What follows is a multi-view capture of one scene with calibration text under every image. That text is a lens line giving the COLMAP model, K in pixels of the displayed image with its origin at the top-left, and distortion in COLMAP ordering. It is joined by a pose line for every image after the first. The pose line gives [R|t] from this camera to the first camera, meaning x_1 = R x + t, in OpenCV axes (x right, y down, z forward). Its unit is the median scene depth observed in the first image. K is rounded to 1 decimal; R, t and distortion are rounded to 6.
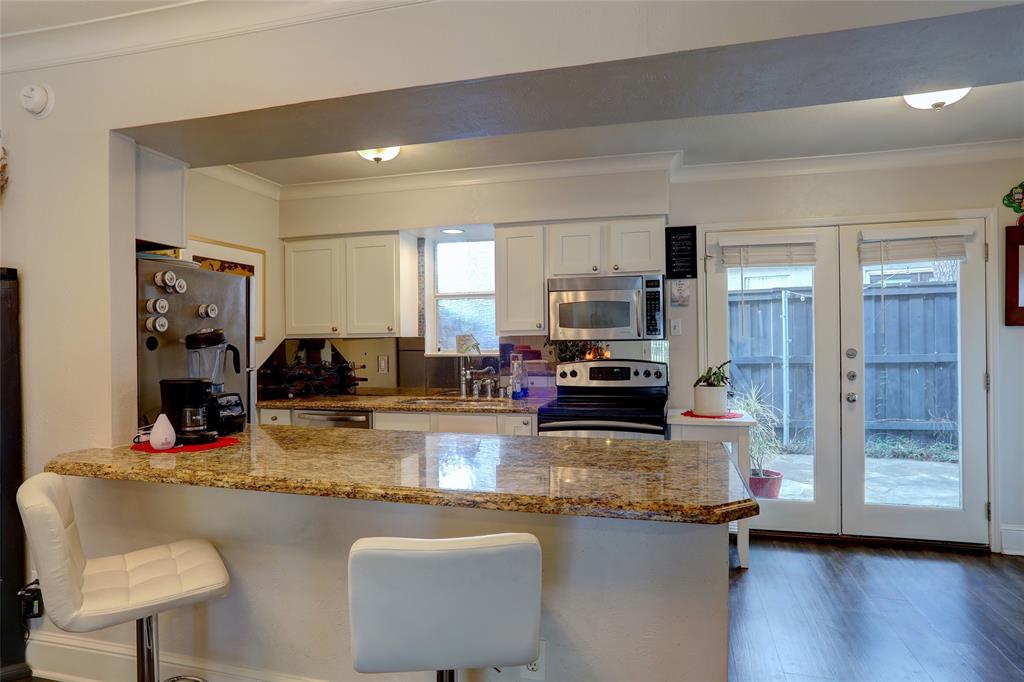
lens RADIAL K [[592.5, 0, 513.4], [0, 592.5, 339.8], [0, 0, 1]] dist [-0.052730, 0.025513]
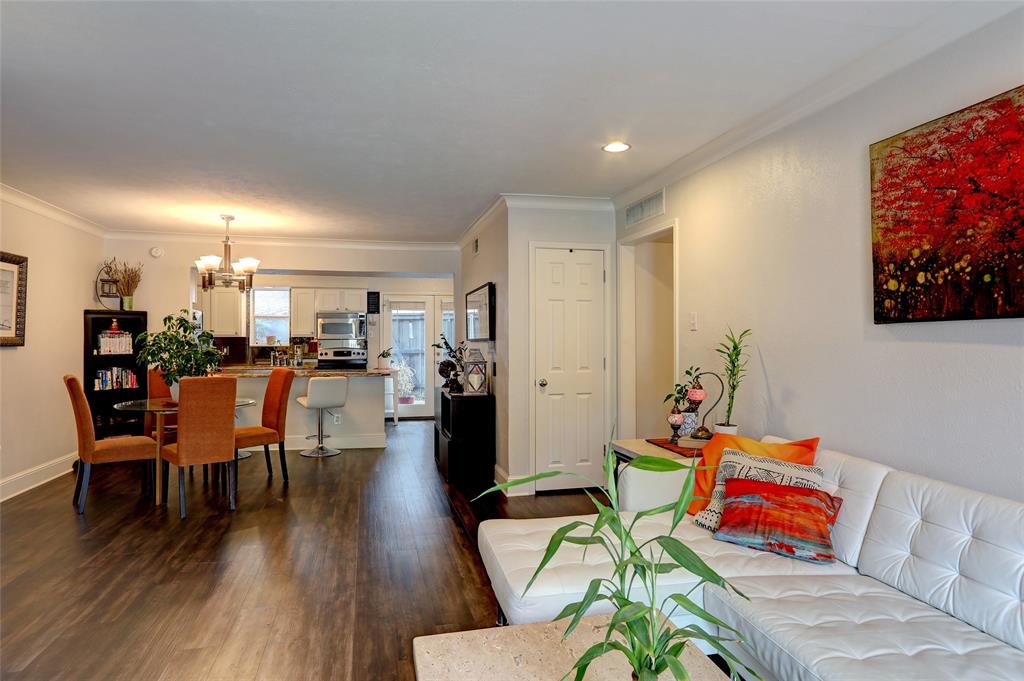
lens RADIAL K [[592.5, 0, 508.8], [0, 592.5, 338.6], [0, 0, 1]] dist [-0.052730, 0.025513]
pose [[0.871154, 0.013501, 0.490824, -0.407356], [-0.010828, 0.999907, -0.008287, 0.009952], [-0.490890, 0.001904, 0.871220, -1.344158]]
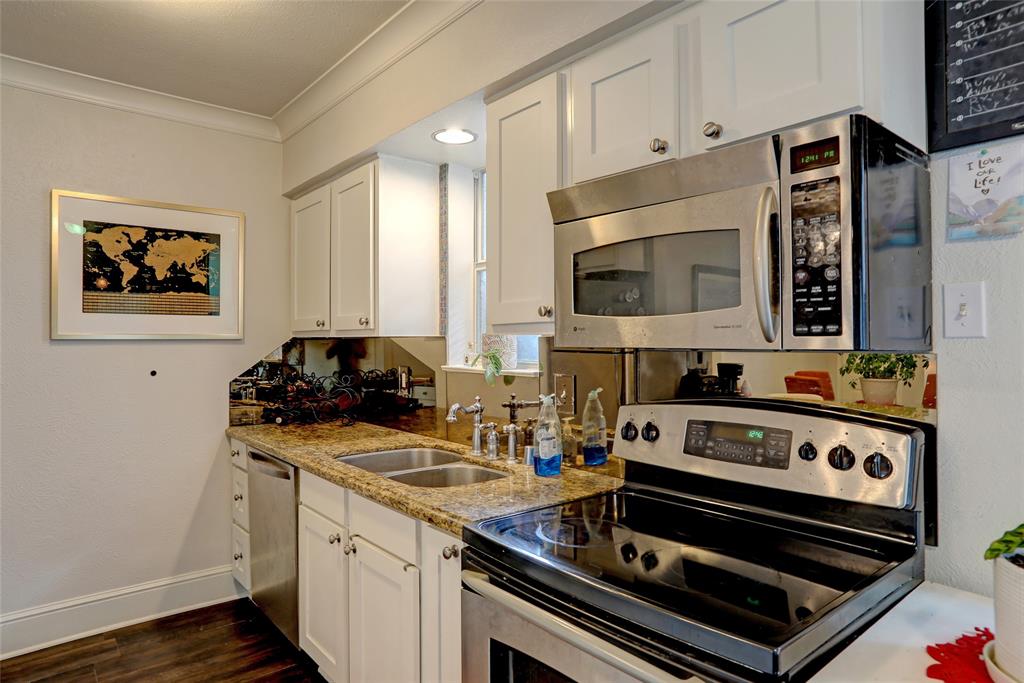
lens RADIAL K [[592.5, 0, 511.2], [0, 592.5, 339.5], [0, 0, 1]] dist [-0.052730, 0.025513]
pose [[0.818298, 0.010334, -0.574702, 0.256958], [-0.008438, 0.999947, 0.005966, -0.006356], [0.574733, -0.000033, 0.818341, 0.634934]]
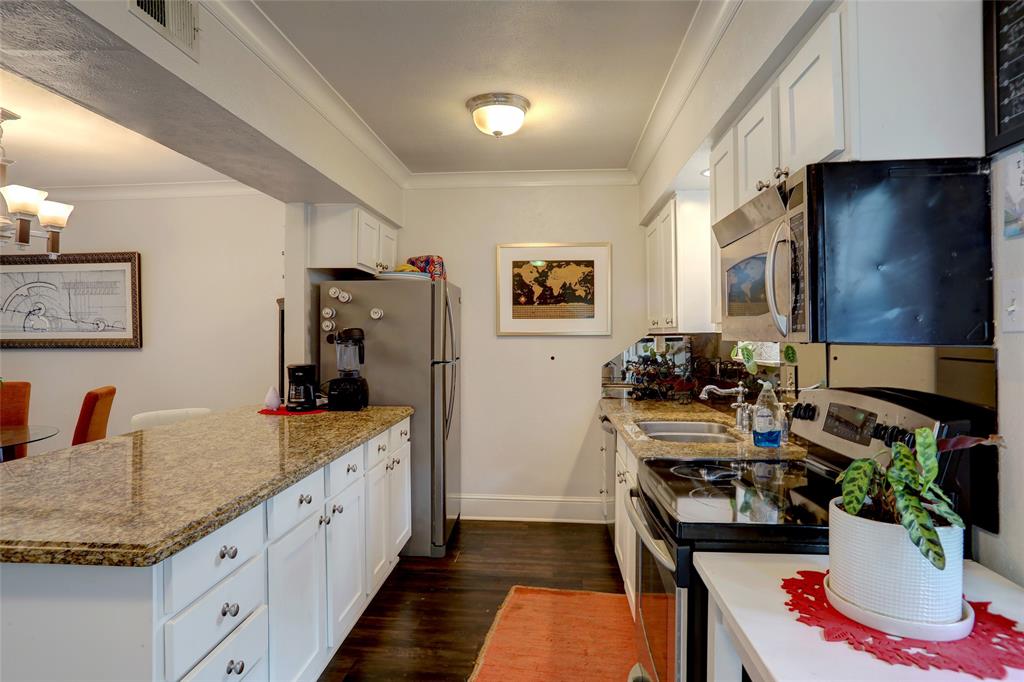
lens RADIAL K [[592.5, 0, 510.7], [0, 592.5, 339.0], [0, 0, 1]] dist [-0.052730, 0.025513]
pose [[0.176494, 0.015563, -0.984179, 0.528636], [0.000393, 0.999874, 0.015882, -0.008742], [0.984302, -0.003190, 0.176466, 0.696618]]
